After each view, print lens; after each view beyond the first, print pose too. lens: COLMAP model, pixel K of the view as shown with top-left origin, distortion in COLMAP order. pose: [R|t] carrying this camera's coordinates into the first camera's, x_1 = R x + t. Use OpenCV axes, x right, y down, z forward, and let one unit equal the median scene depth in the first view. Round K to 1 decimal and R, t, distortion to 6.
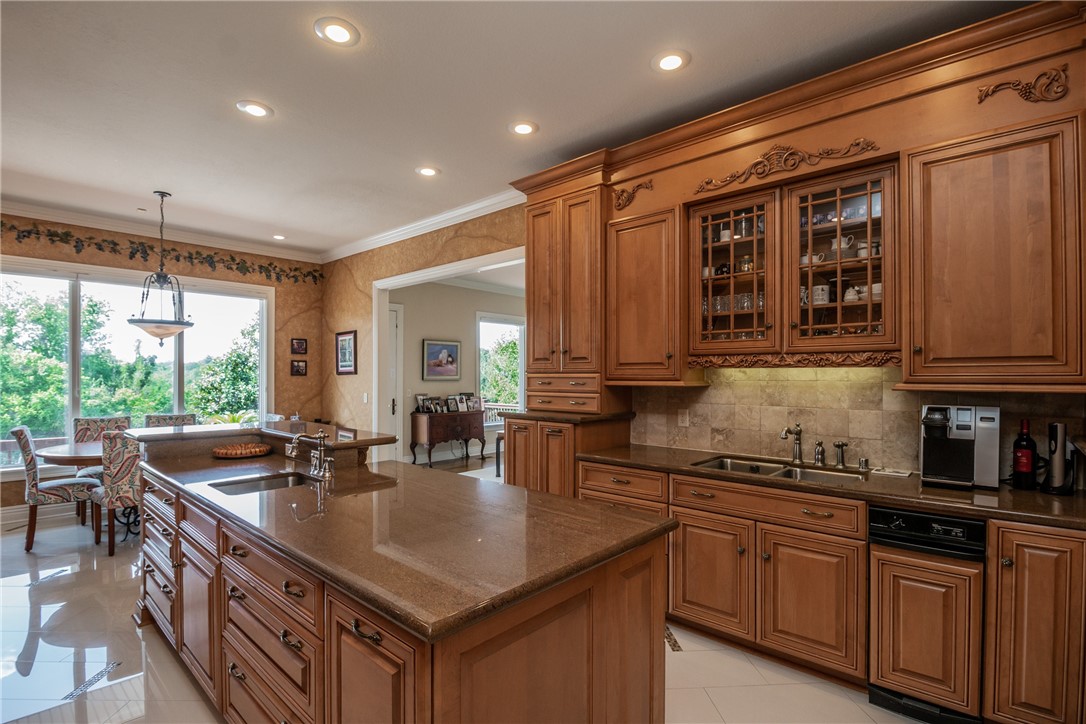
lens RADIAL K [[515.3, 0, 524.6], [0, 515.3, 375.9], [0, 0, 1]] dist [-0.014573, -0.004953]
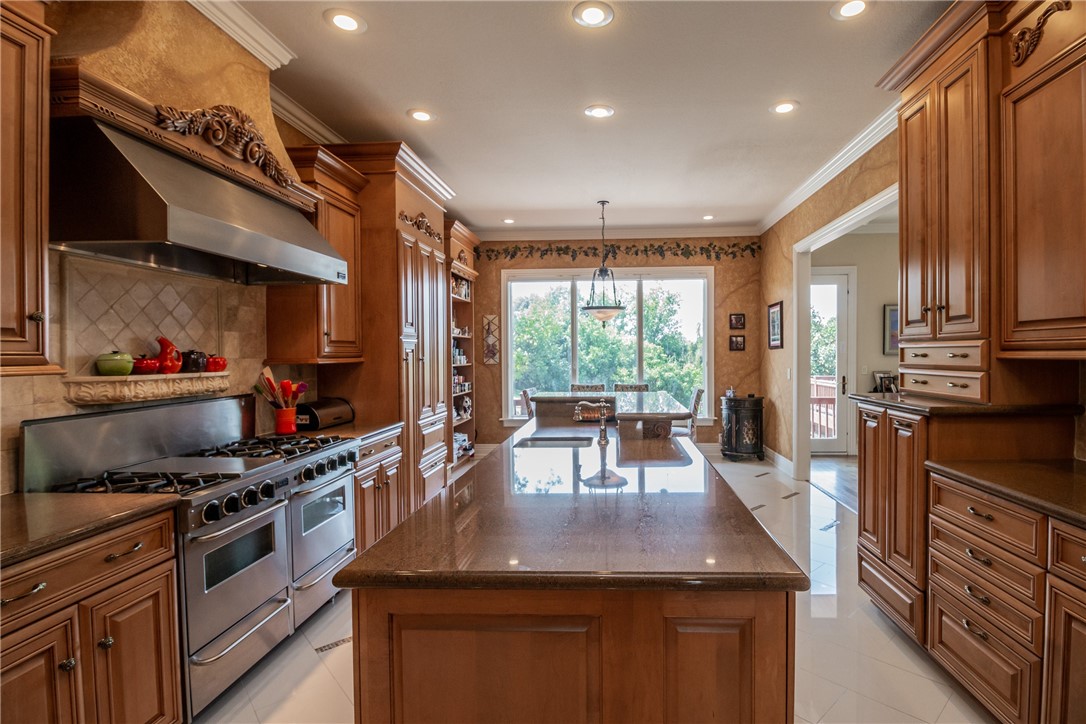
lens RADIAL K [[515.3, 0, 550.3], [0, 515.3, 366.5], [0, 0, 1]] dist [-0.014573, -0.004953]
pose [[0.636066, 0.011144, -0.771554, 0.113198], [0.011127, 0.999659, 0.023612, 0.002831], [0.771554, -0.023603, 0.635725, 0.077470]]
